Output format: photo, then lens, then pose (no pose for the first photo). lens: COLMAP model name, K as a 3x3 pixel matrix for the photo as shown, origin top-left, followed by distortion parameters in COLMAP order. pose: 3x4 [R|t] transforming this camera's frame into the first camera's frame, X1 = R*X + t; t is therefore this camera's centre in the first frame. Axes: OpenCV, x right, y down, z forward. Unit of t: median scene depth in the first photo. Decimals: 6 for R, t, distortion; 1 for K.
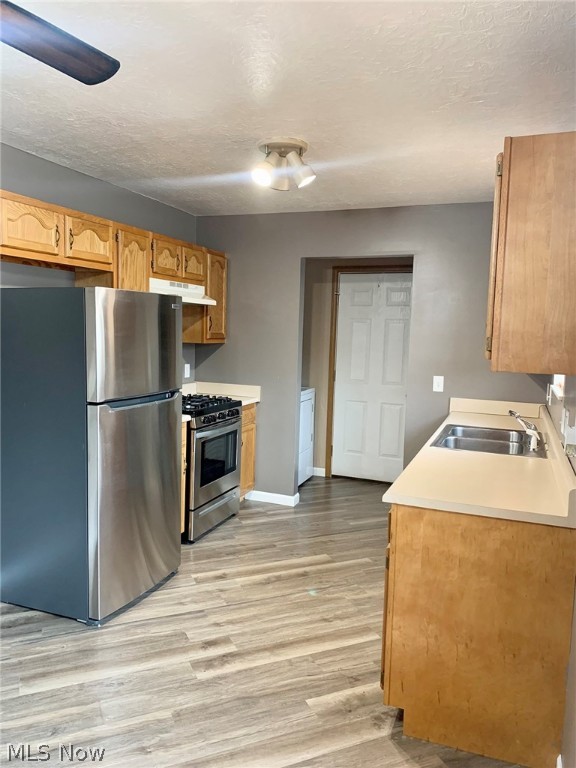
lens RADIAL K [[588.6, 0, 288.0], [0, 588.6, 384.0], [0, 0, 1]] dist [0.001680, 0.001728]
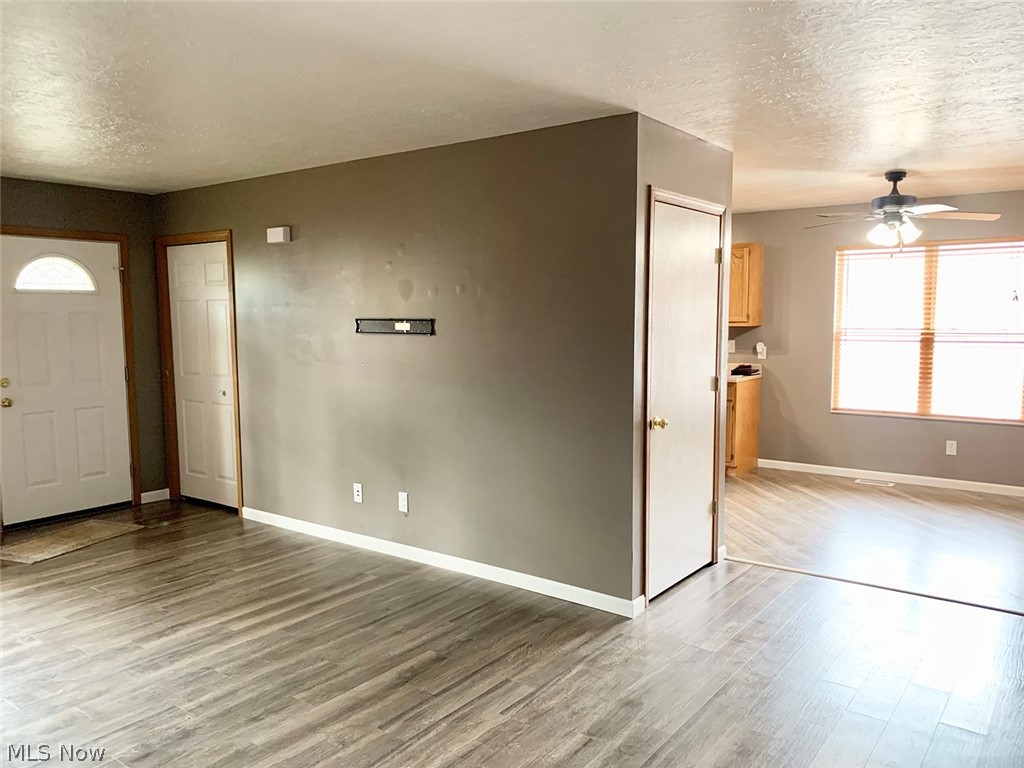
lens RADIAL K [[777.6, 0, 512.0], [0, 777.6, 384.0], [0, 0, 1]] dist [0.001117, 0.002977]
pose [[0.273284, -0.121908, 0.954177, -1.613137], [0.104052, 0.989863, 0.096666, -0.102806], [-0.956289, 0.072867, 0.283198, 0.492828]]
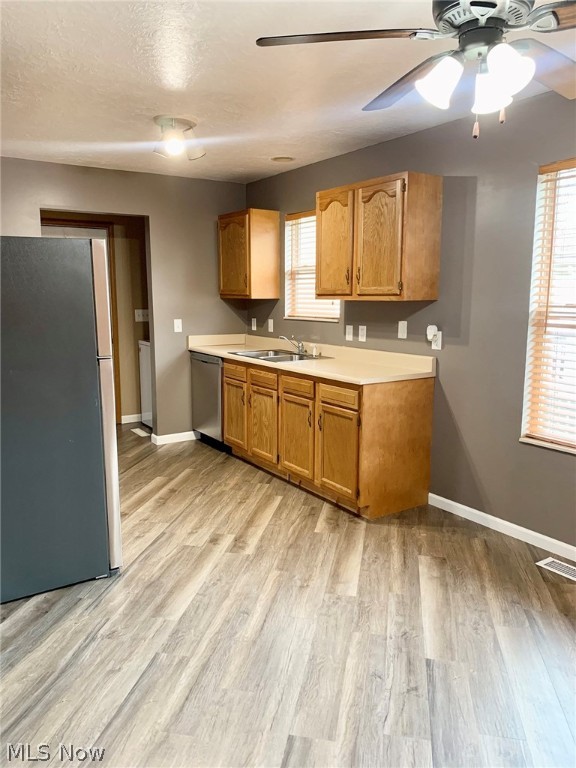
lens RADIAL K [[584.3, 0, 279.5], [0, 584.3, 385.2], [0, 0, 1]] dist [0.077174, -0.113382]
pose [[0.581104, -0.158434, 0.798259, -0.640858], [0.094164, 0.987369, 0.127420, -0.013829], [-0.808364, 0.001123, 0.588682, 0.111321]]
